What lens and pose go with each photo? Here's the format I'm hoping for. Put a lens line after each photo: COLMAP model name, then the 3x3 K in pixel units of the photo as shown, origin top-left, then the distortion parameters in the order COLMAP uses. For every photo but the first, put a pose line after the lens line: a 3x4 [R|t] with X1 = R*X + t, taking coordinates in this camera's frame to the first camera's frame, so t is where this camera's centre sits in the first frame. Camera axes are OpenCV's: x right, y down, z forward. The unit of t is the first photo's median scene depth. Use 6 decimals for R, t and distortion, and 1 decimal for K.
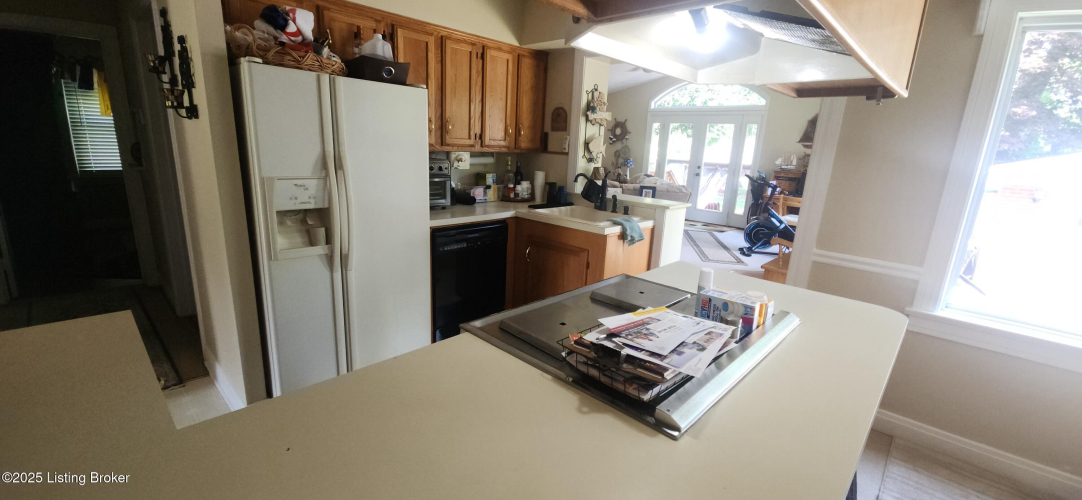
lens RADIAL K [[440.0, 0, 542.5], [0, 440.0, 251.0], [0, 0, 1]] dist [0.001022, -0.003188]
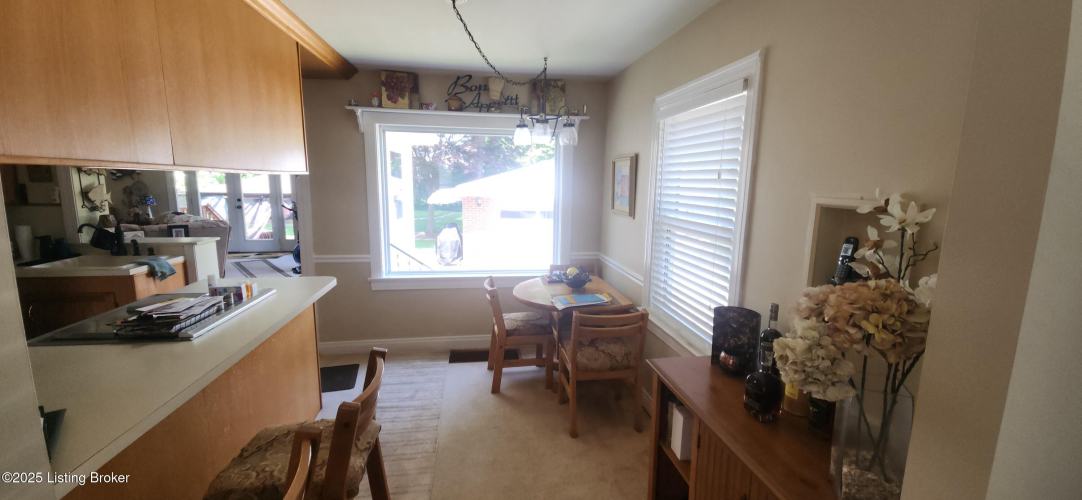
lens RADIAL K [[440.0, 0, 546.6], [0, 440.0, 250.3], [0, 0, 1]] dist [0.001022, -0.003188]
pose [[0.605390, -0.164323, 0.778782, -0.061167], [0.204037, 0.977800, 0.047706, 0.049490], [-0.769332, 0.130020, 0.625478, -0.412184]]
